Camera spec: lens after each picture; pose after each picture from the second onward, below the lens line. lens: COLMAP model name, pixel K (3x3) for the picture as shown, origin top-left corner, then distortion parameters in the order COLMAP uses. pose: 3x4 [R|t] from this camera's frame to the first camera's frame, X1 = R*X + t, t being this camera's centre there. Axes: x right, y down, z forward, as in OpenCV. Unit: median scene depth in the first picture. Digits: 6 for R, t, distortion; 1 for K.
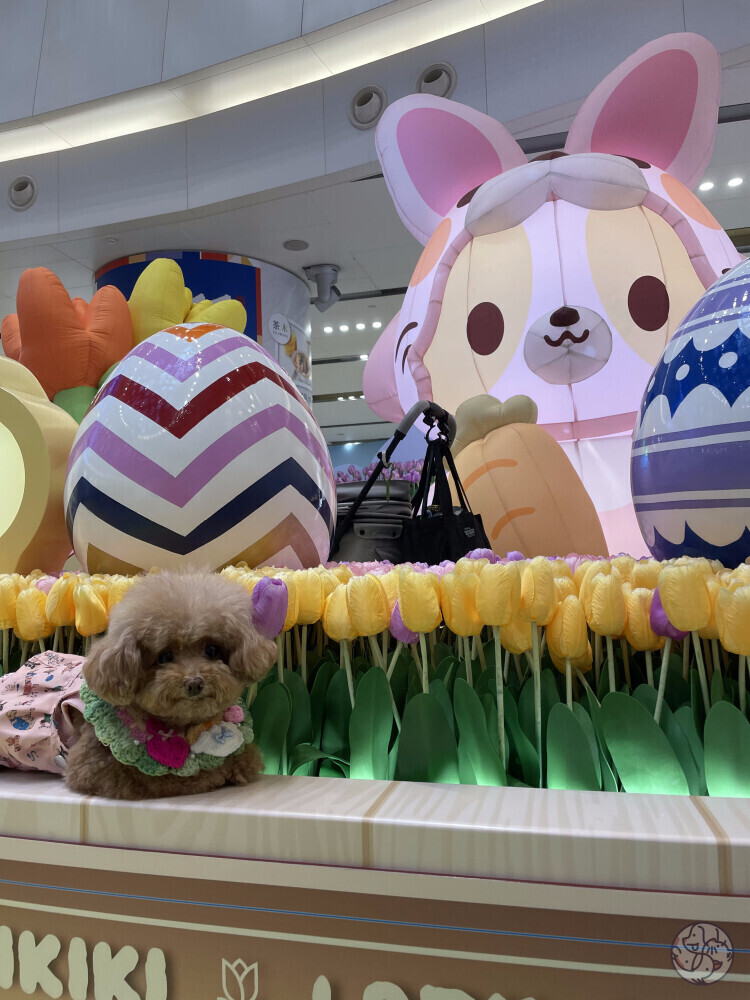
lens RADIAL K [[761.8, 0, 377.4], [0, 761.8, 500.2], [0, 0, 1]] dist [0.029173, -0.033941]
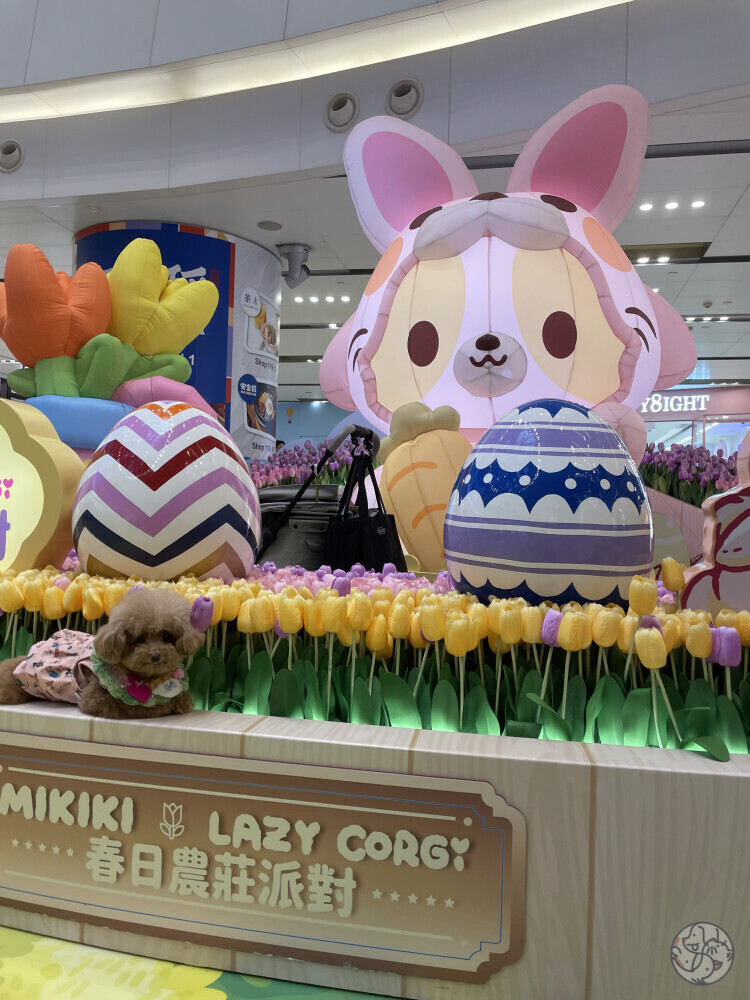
lens RADIAL K [[761.8, 0, 384.9], [0, 761.8, 480.7], [0, 0, 1]] dist [0.029173, -0.033941]
pose [[0.996724, 0.061334, 0.052714, 0.073592], [-0.063247, 0.997370, 0.035408, -0.113989], [-0.050404, -0.038626, 0.997982, -0.337829]]
